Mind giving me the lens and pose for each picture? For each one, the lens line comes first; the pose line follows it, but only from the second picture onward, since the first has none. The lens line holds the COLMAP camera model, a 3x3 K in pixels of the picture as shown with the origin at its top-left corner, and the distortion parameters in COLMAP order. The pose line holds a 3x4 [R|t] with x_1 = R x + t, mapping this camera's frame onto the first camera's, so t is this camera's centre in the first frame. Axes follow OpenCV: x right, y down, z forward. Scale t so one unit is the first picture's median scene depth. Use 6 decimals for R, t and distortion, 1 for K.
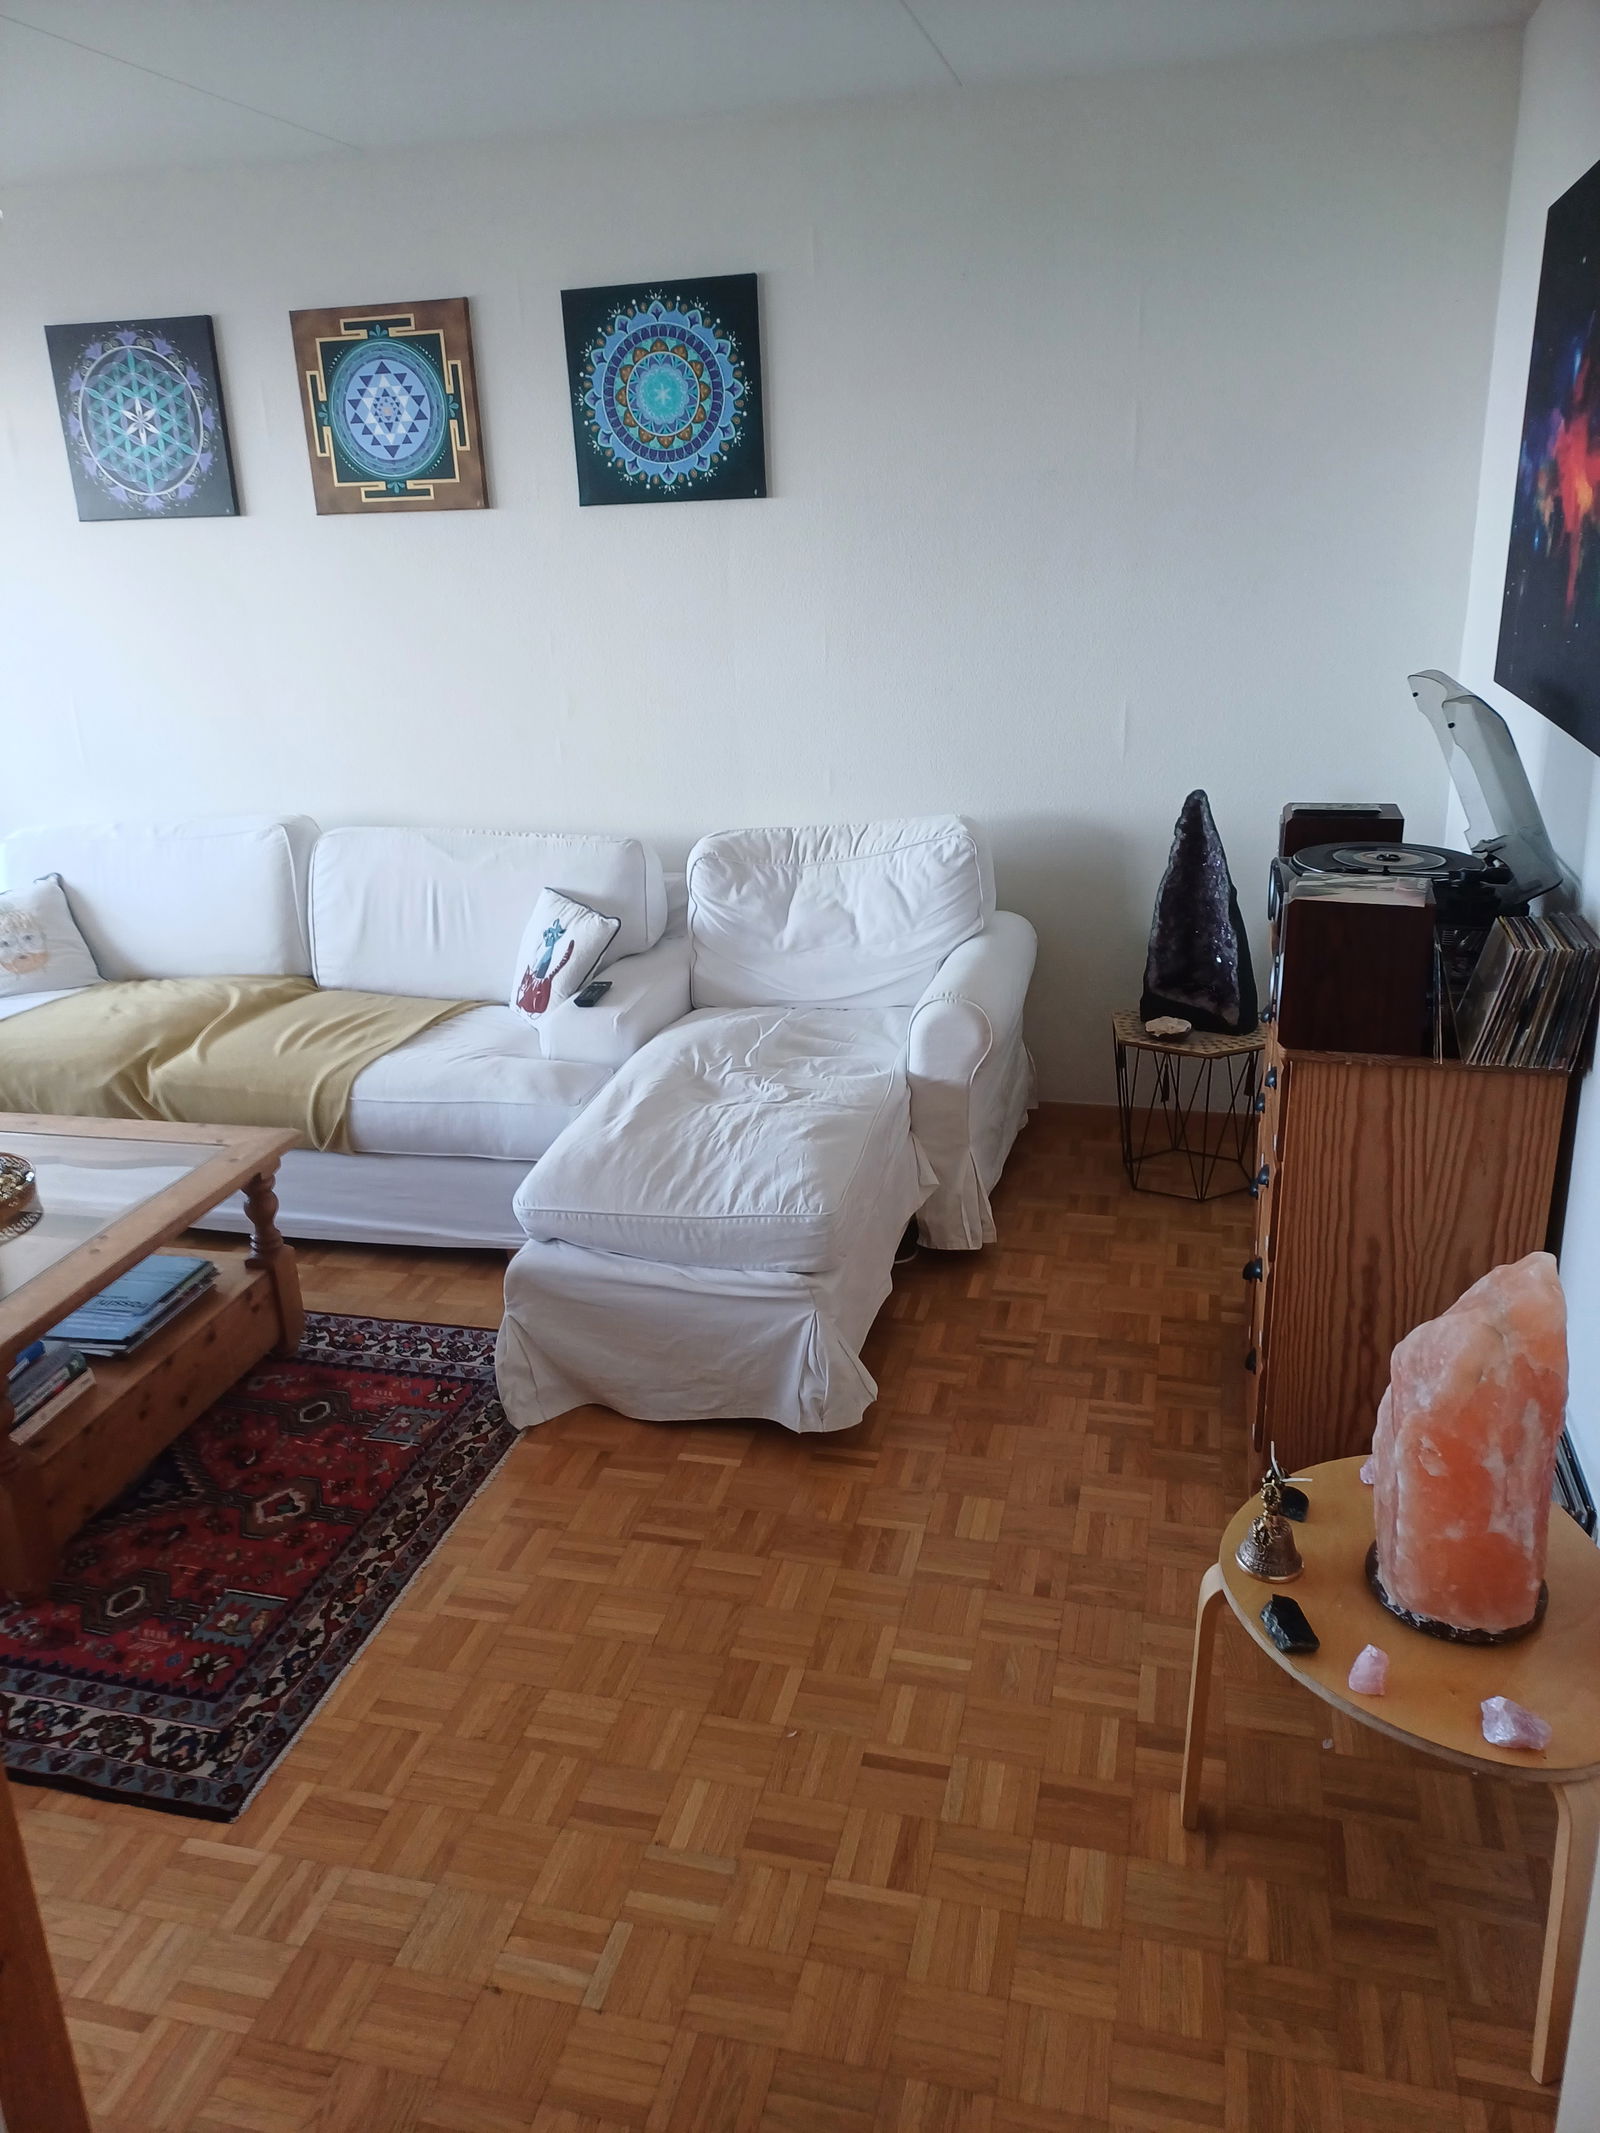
lens RADIAL K [[1556.7, 0, 796.1], [0, 1556.7, 1008.2], [0, 0, 1]] dist [0.044391, -0.024931]
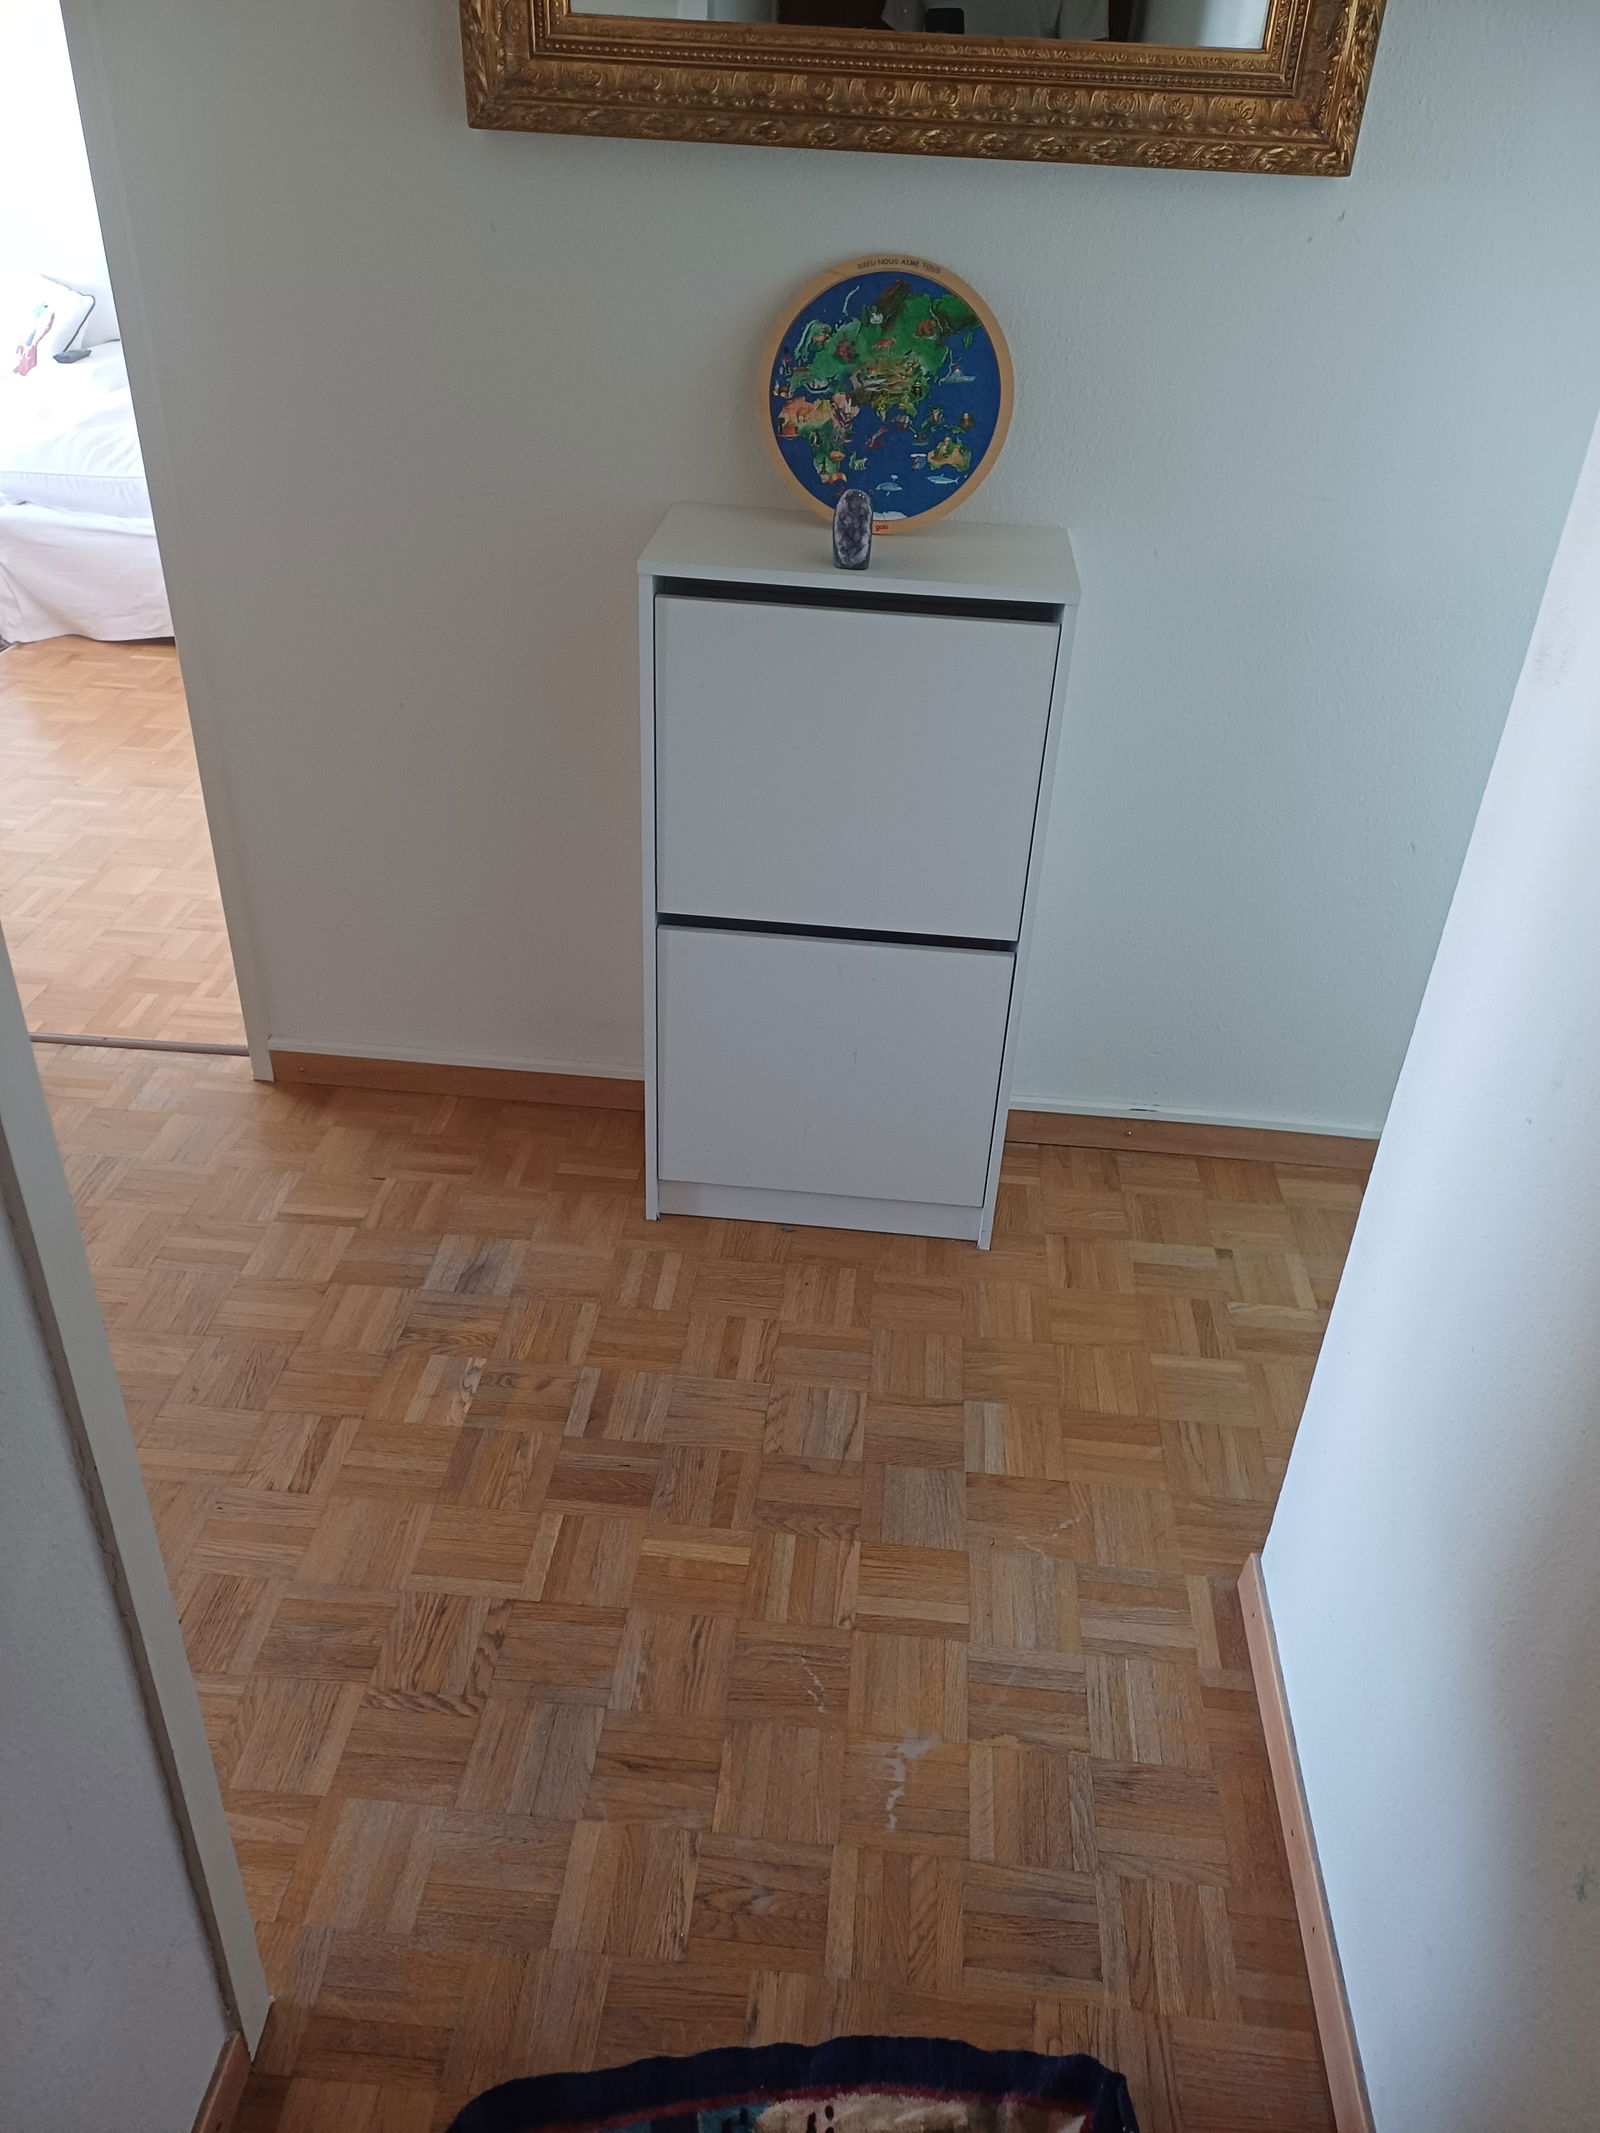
lens RADIAL K [[1556.7, 0, 830.1], [0, 1556.7, 1041.9], [0, 0, 1]] dist [0.044391, -0.024931]
pose [[0.978849, -0.023266, 0.203259, 0.203677], [-0.026238, 0.971032, 0.237506, 0.219810], [-0.202897, -0.237816, 0.949882, -0.471561]]
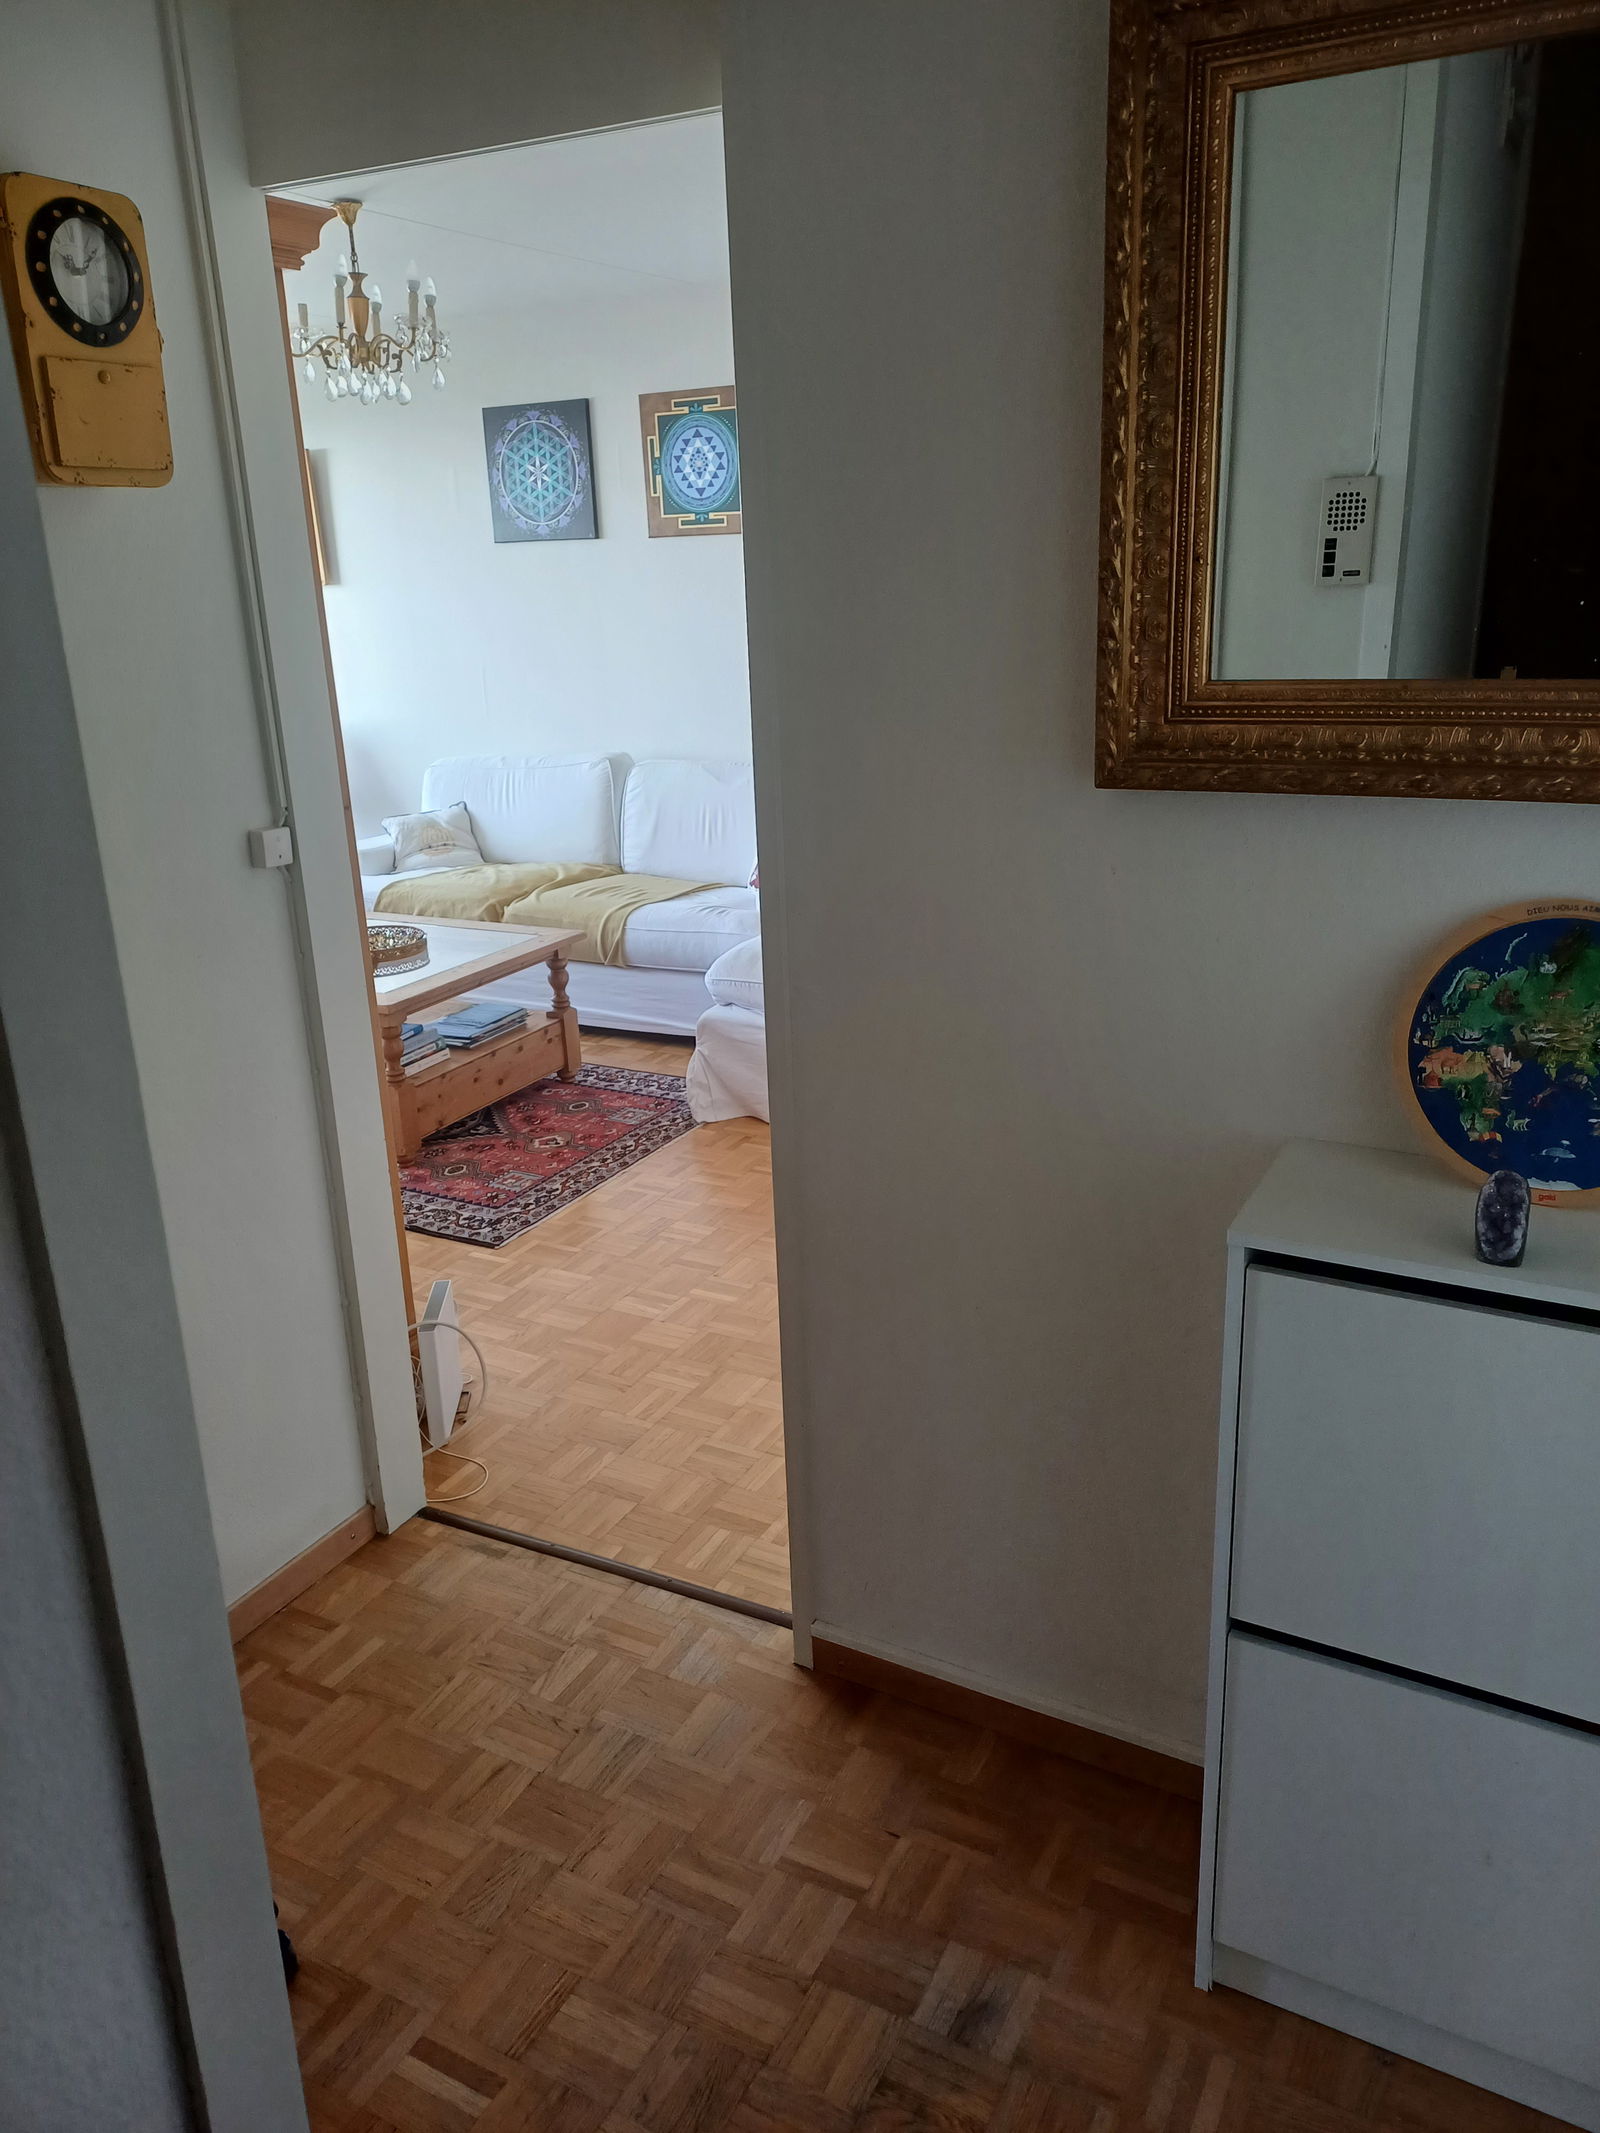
lens RADIAL K [[1556.7, 0, 809.7], [0, 1556.7, 1037.4], [0, 0, 1]] dist [0.044391, -0.024931]
pose [[0.971204, 0.074576, -0.226278, 0.228902], [-0.076104, 0.997098, 0.001973, 0.146069], [0.225768, 0.015305, 0.974061, -0.403187]]
